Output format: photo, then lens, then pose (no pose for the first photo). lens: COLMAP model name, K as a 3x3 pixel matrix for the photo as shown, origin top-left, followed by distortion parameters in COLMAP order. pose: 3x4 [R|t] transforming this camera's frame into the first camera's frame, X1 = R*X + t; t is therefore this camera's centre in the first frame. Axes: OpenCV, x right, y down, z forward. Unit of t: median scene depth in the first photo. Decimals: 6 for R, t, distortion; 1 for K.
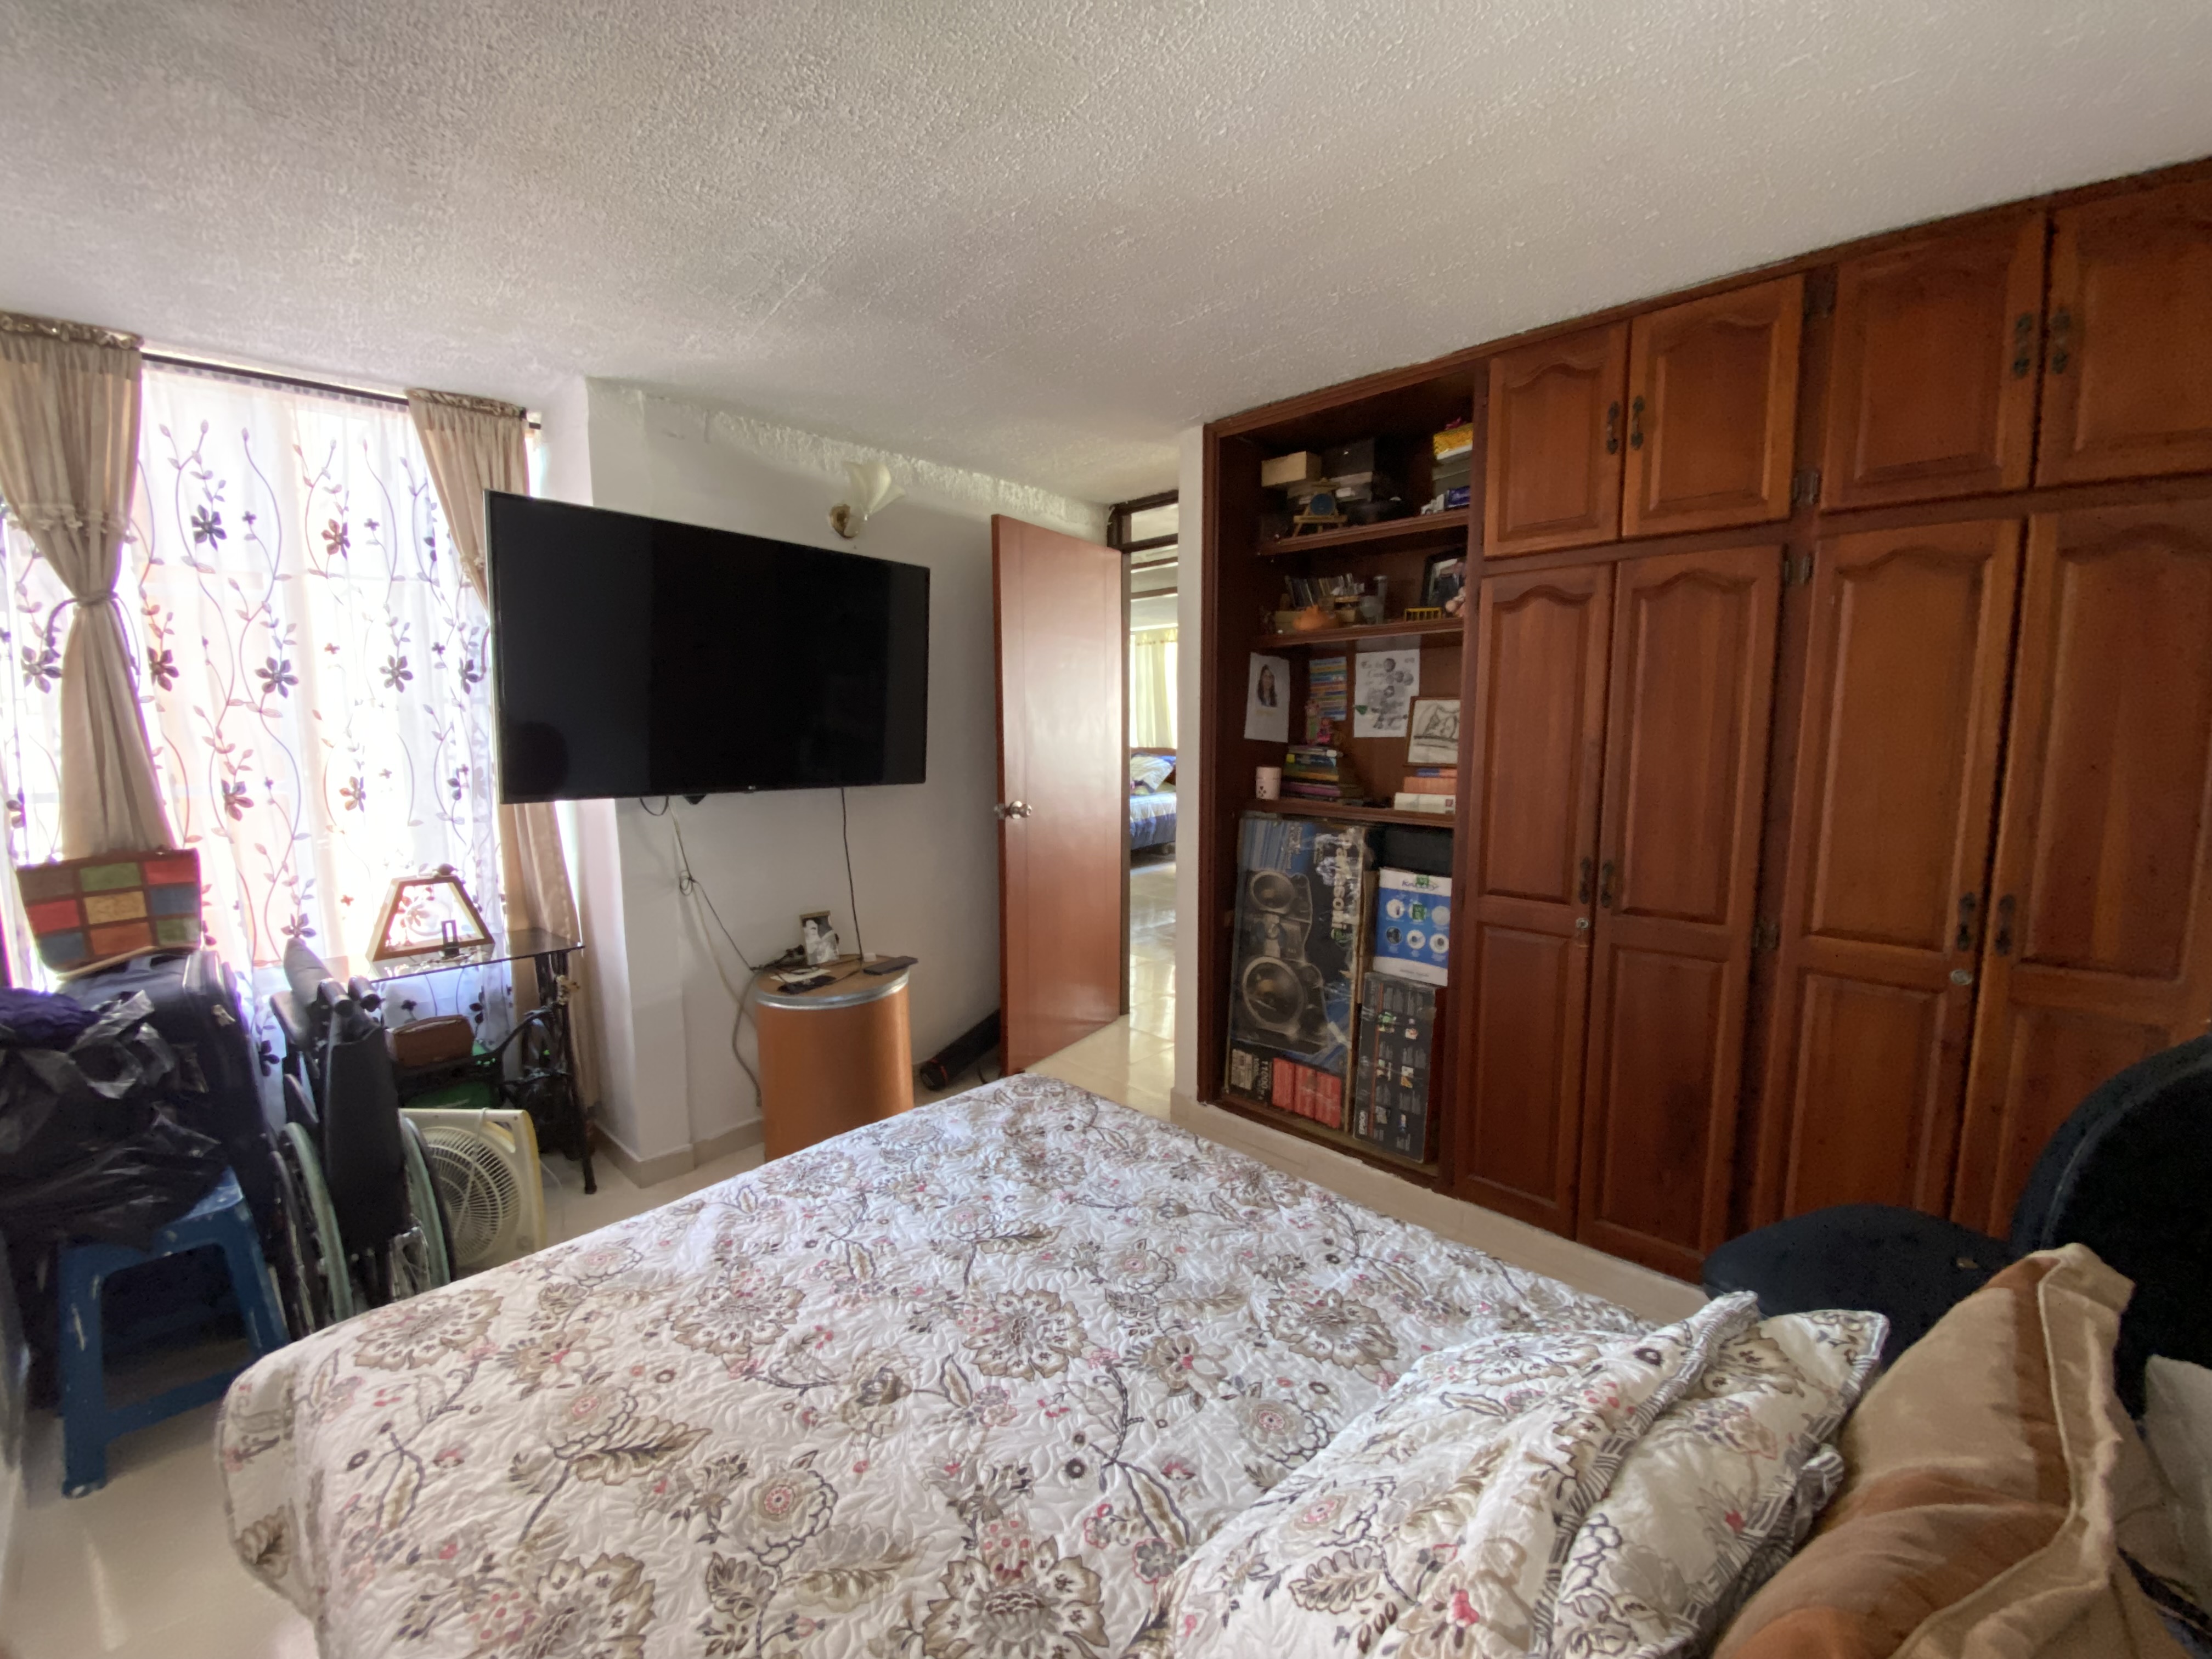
lens RADIAL K [[914.3, 0, 1107.6], [0, 914.3, 833.3], [0, 0, 1]] dist [-0.001905, -0.000515]
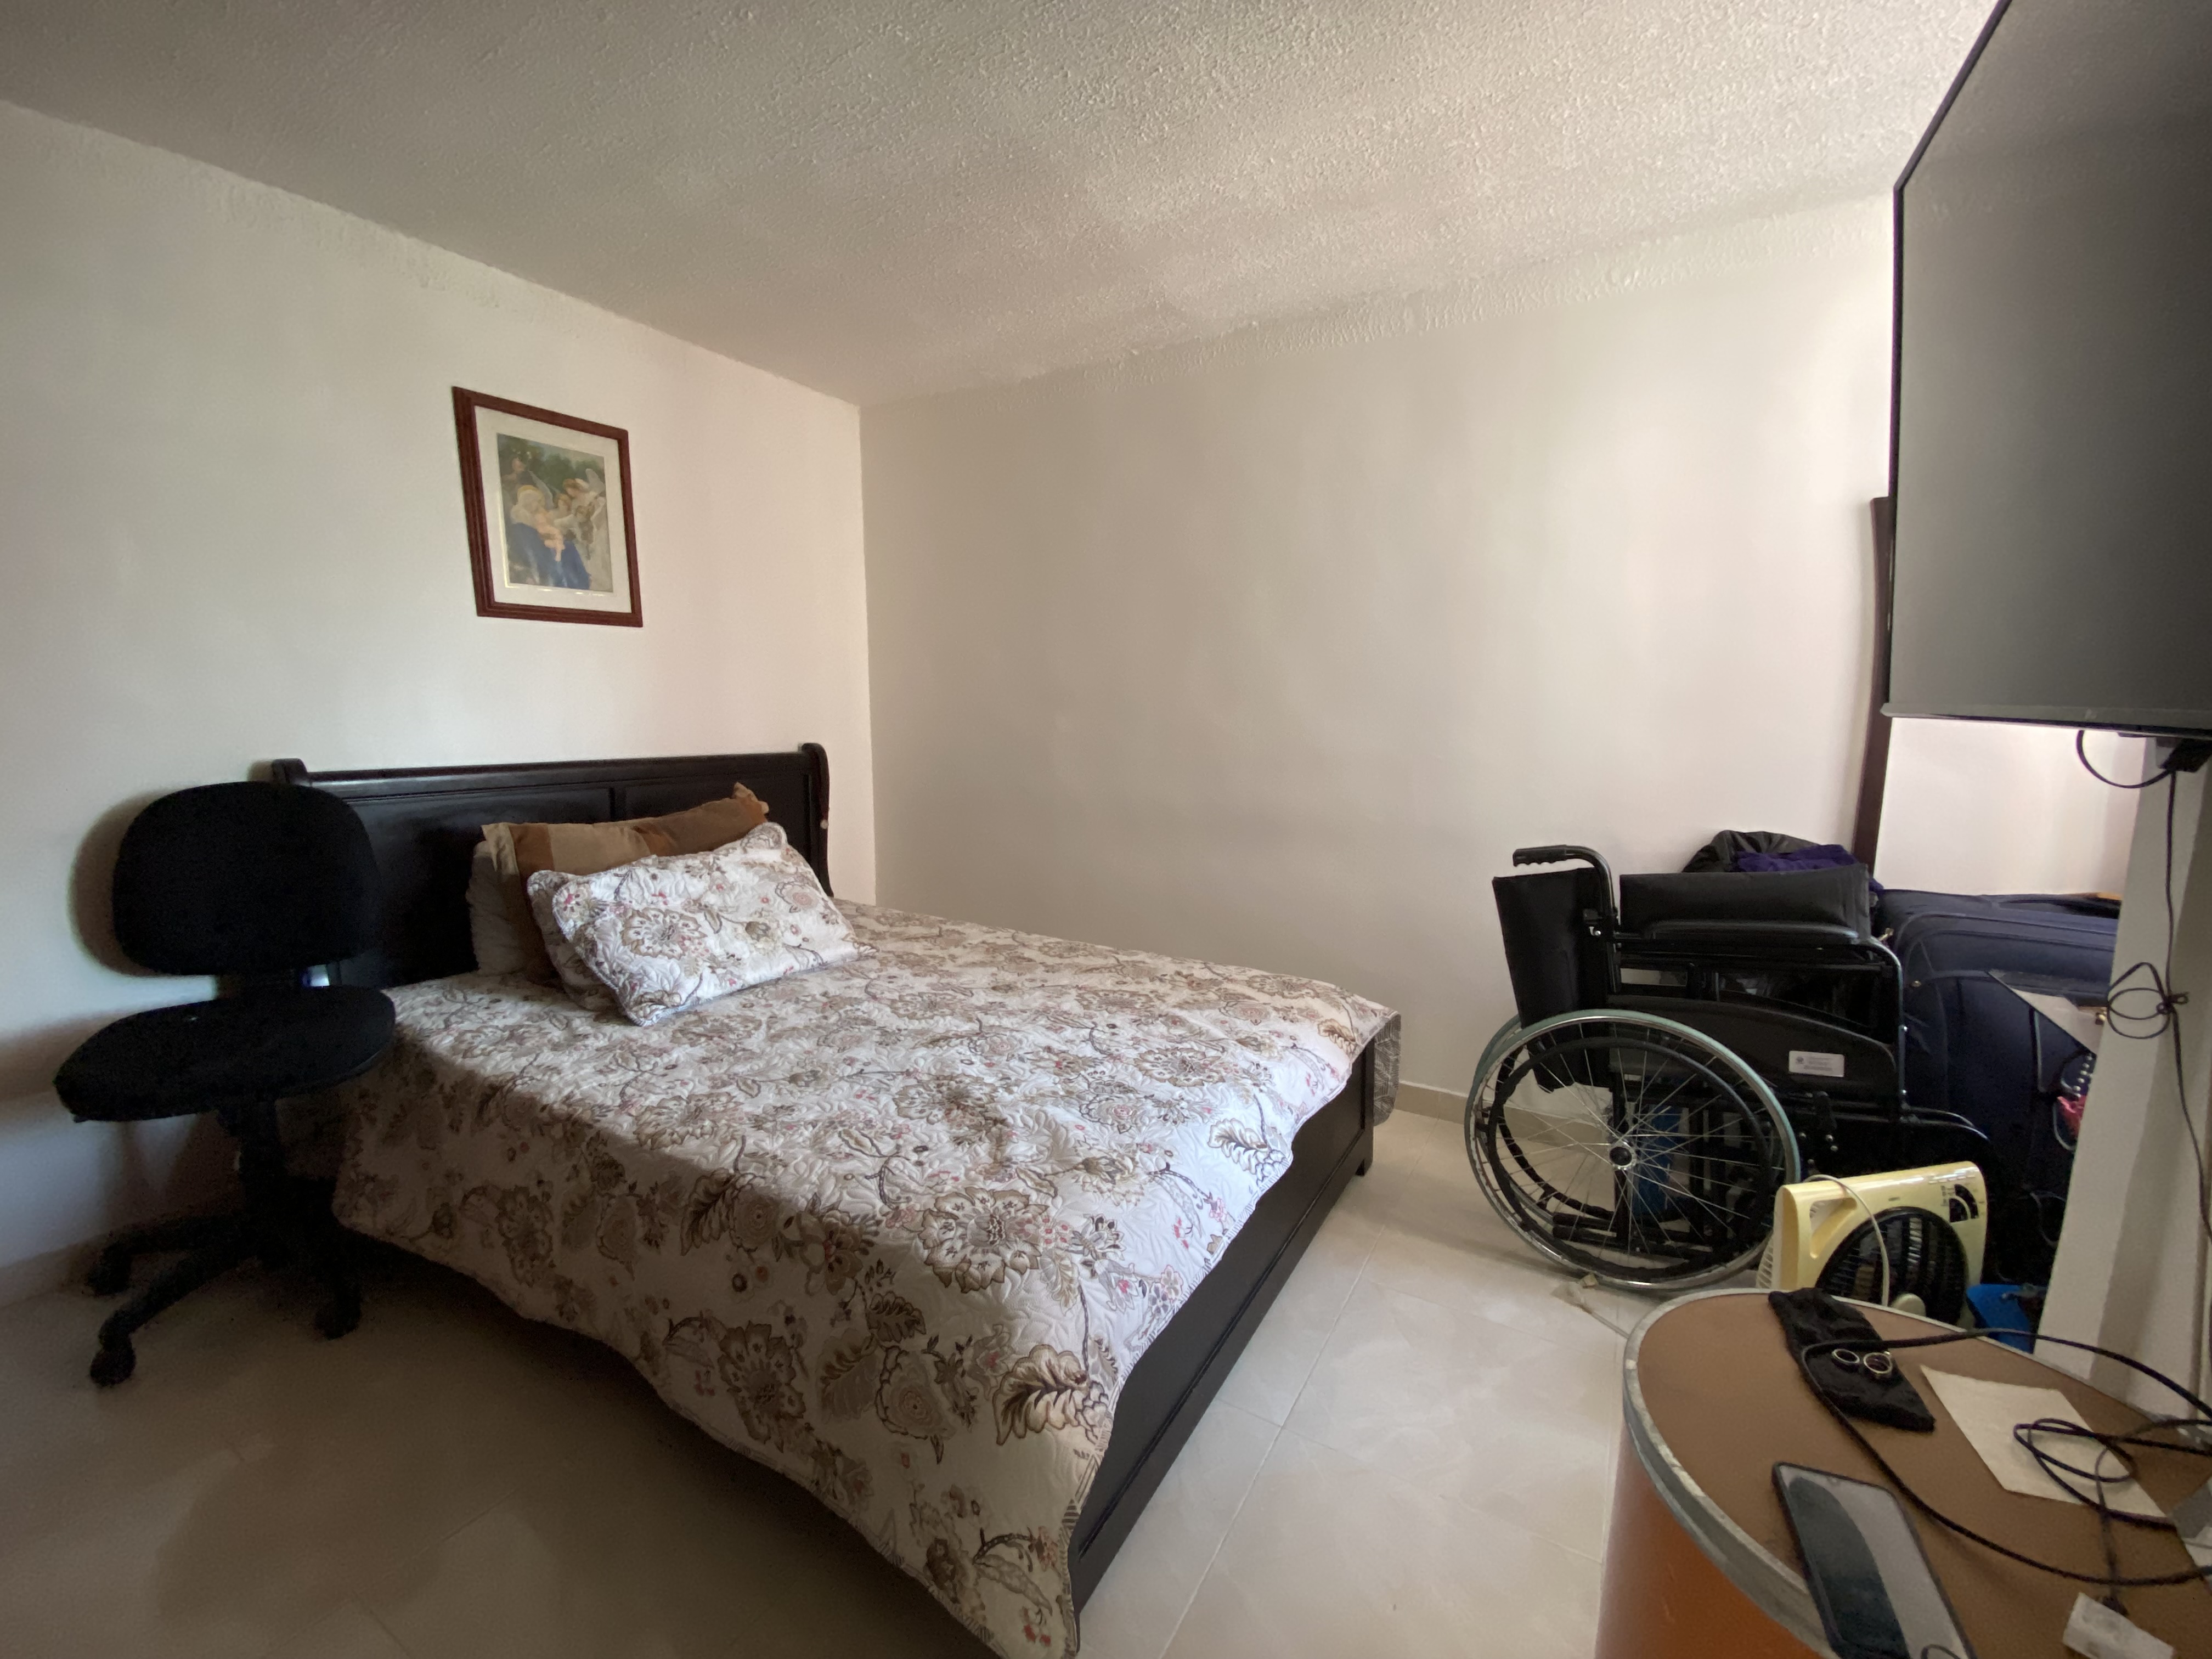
lens RADIAL K [[914.3, 0, 1106.9], [0, 914.3, 838.0], [0, 0, 1]] dist [-0.001905, -0.000515]
pose [[-0.974202, 0.020596, -0.224735, -0.035391], [-0.039876, 0.964449, 0.261245, -0.134249], [0.222126, 0.263467, -0.938747, 2.077795]]
